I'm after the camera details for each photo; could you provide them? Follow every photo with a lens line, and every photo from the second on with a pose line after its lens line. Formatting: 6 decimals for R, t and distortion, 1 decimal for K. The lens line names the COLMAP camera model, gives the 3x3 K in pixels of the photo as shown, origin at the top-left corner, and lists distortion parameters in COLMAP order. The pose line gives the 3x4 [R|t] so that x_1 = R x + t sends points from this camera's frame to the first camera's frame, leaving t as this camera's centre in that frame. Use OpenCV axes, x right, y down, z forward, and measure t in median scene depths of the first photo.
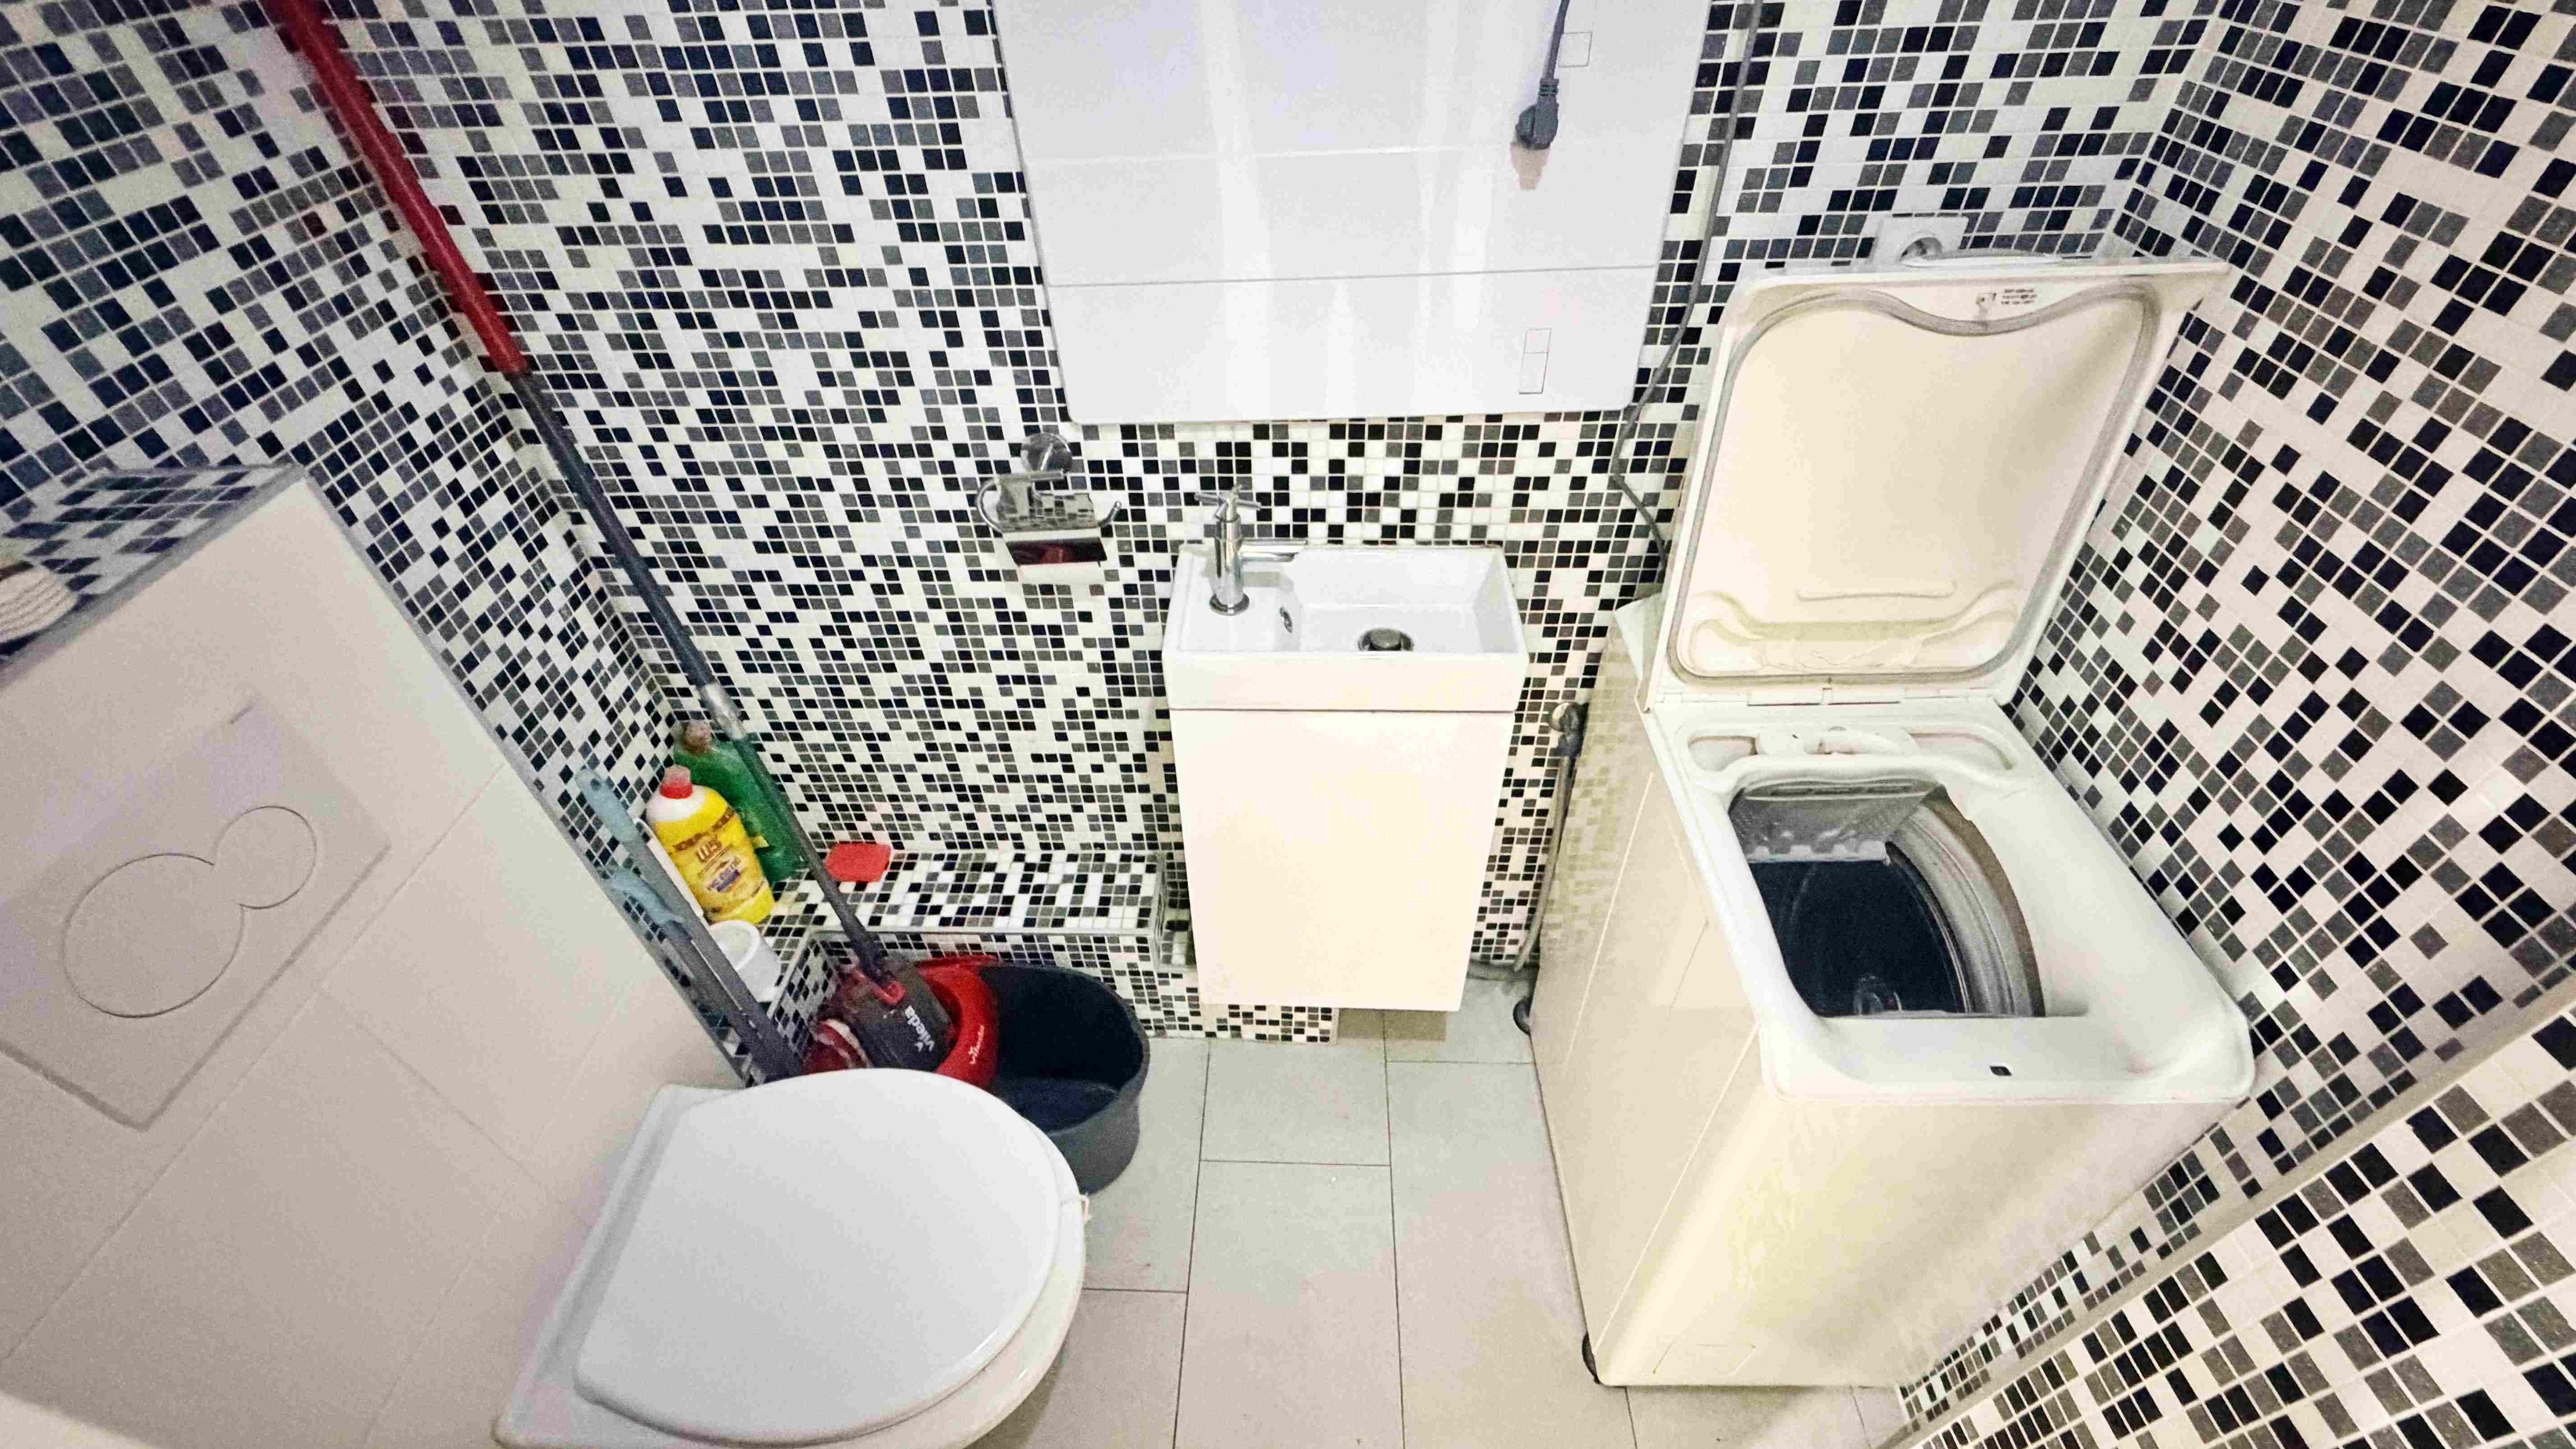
lens RADIAL K [[1029.8, 0, 1266.7], [0, 1029.8, 719.2], [0, 0, 1]] dist [-0.000538, -0.000403]
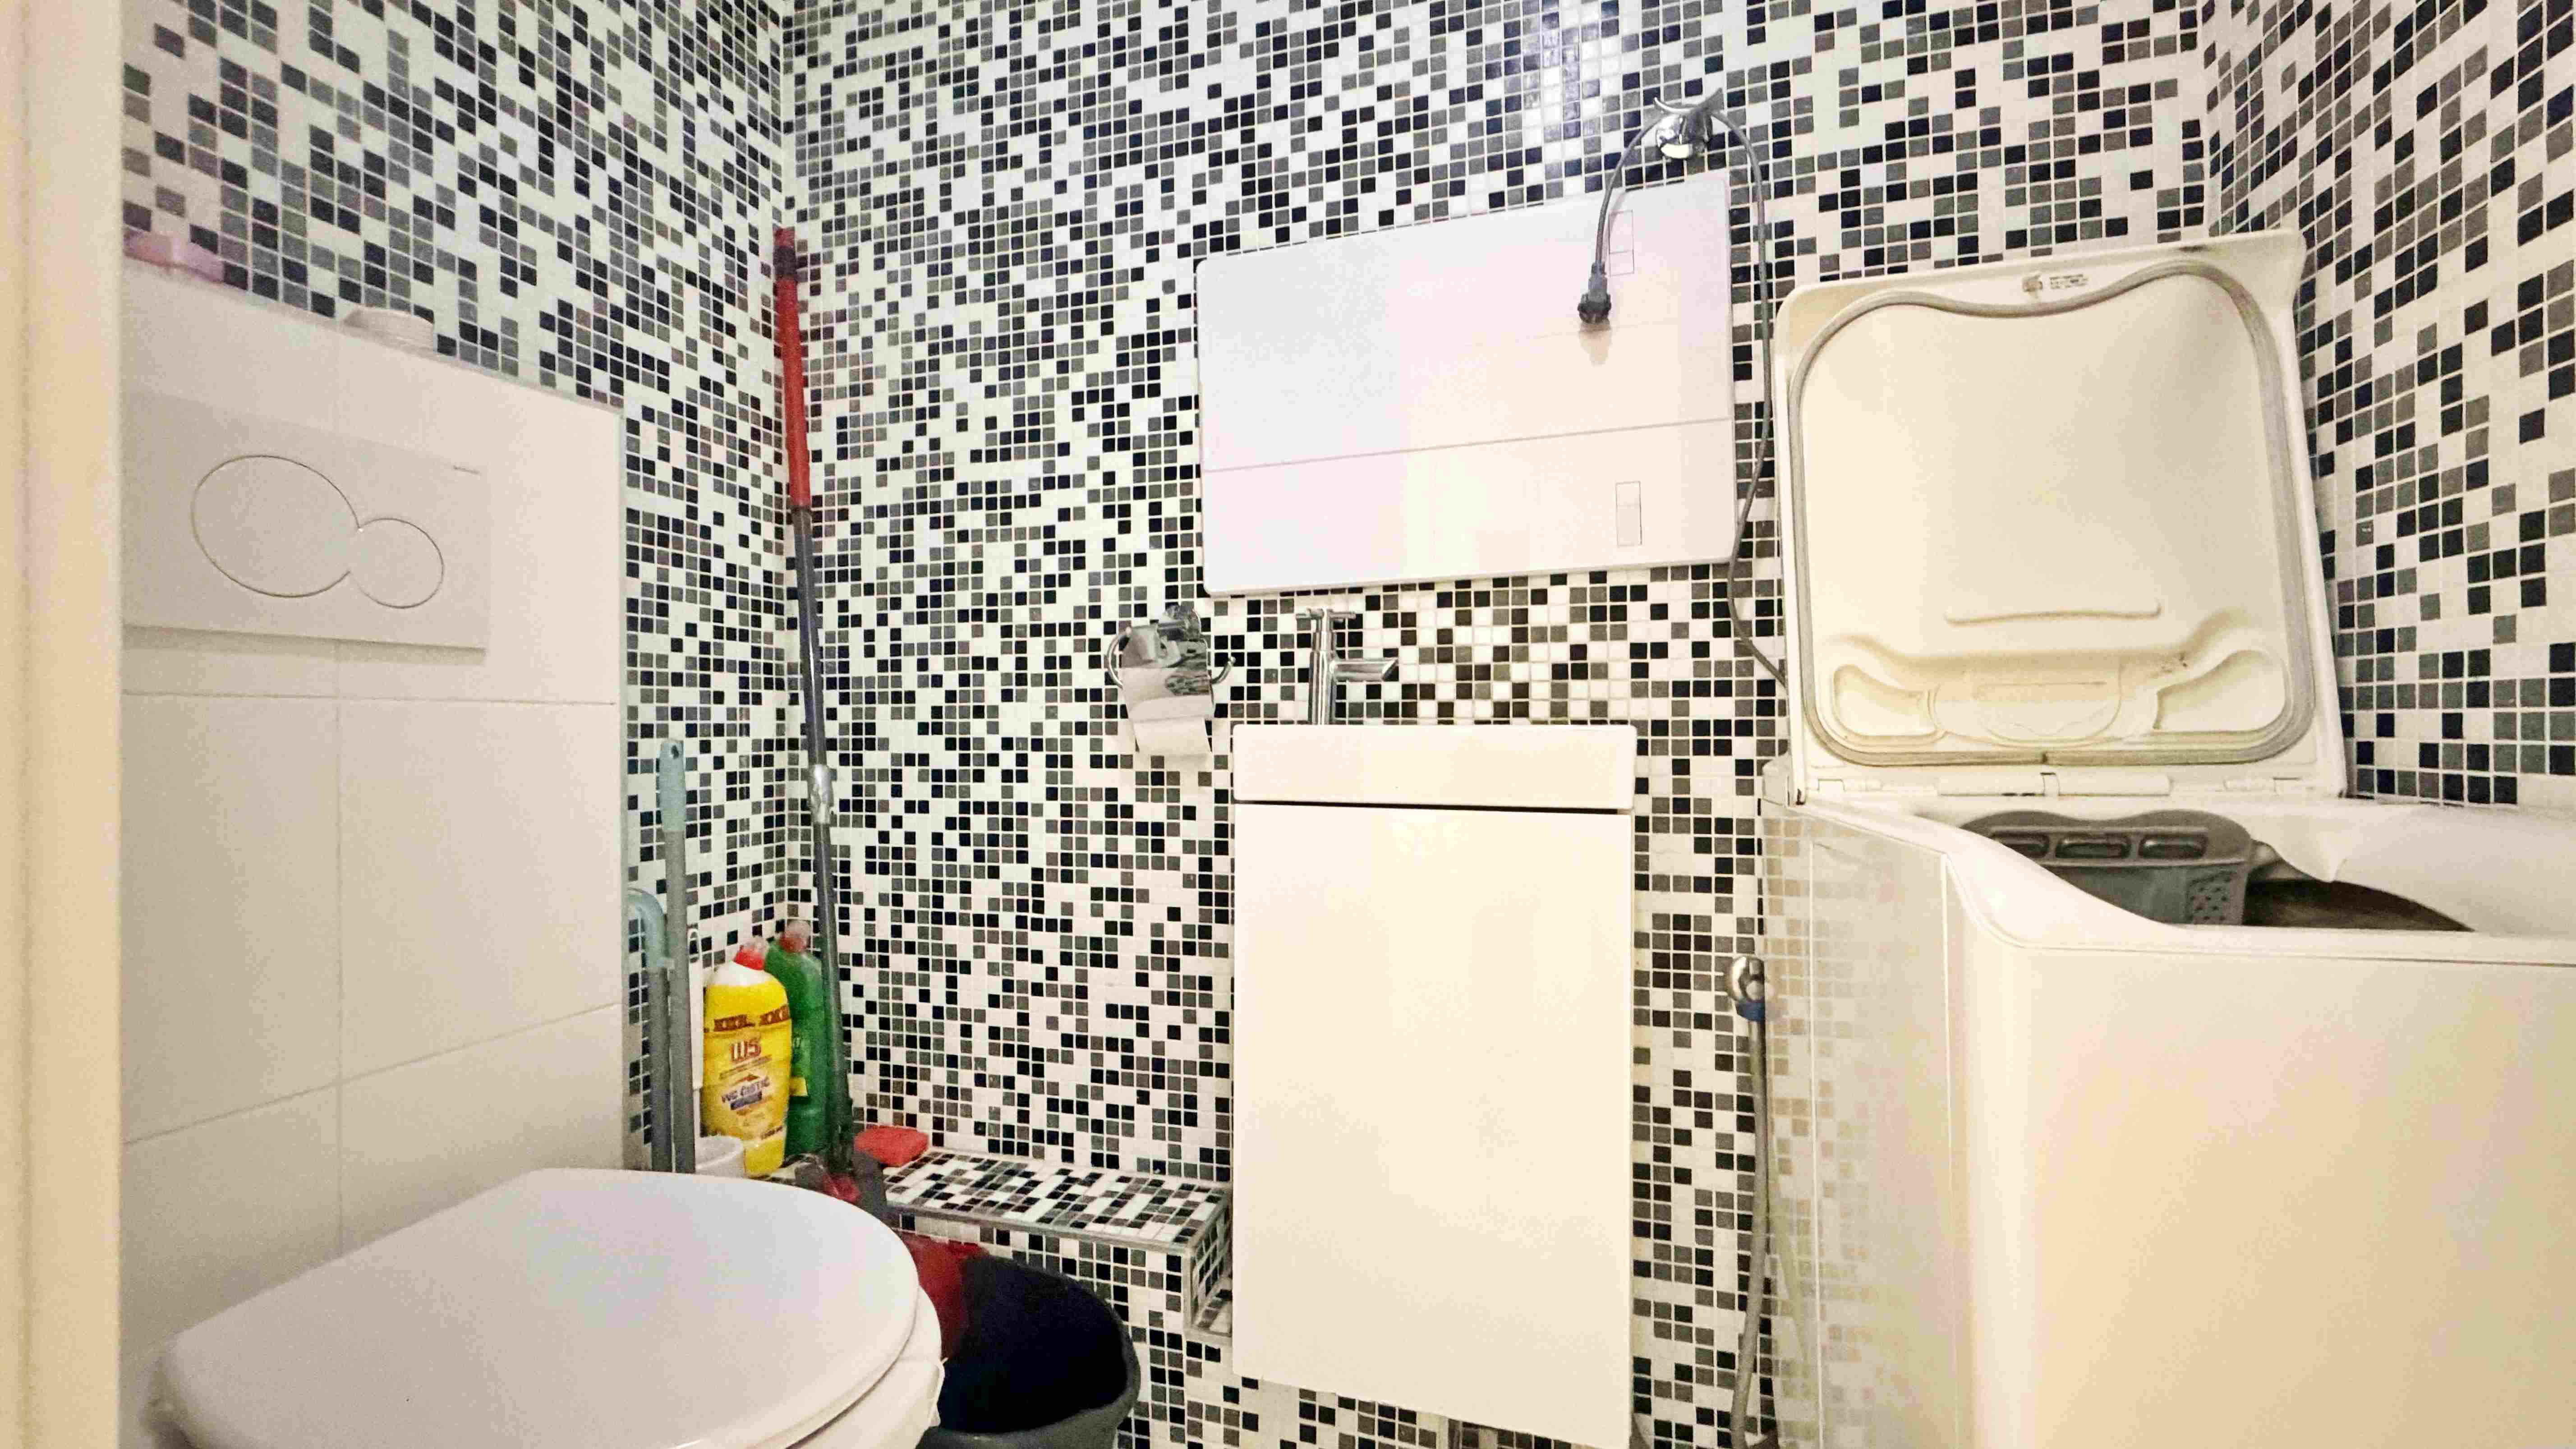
lens RADIAL K [[1029.8, 0, 1266.7], [0, 1029.8, 719.2], [0, 0, 1]] dist [-0.000538, -0.000403]
pose [[0.965307, 0.021313, -0.260248, 0.163053], [-0.189878, 0.741460, -0.643571, 0.500800], [0.179247, 0.670659, 0.719783, 0.284419]]
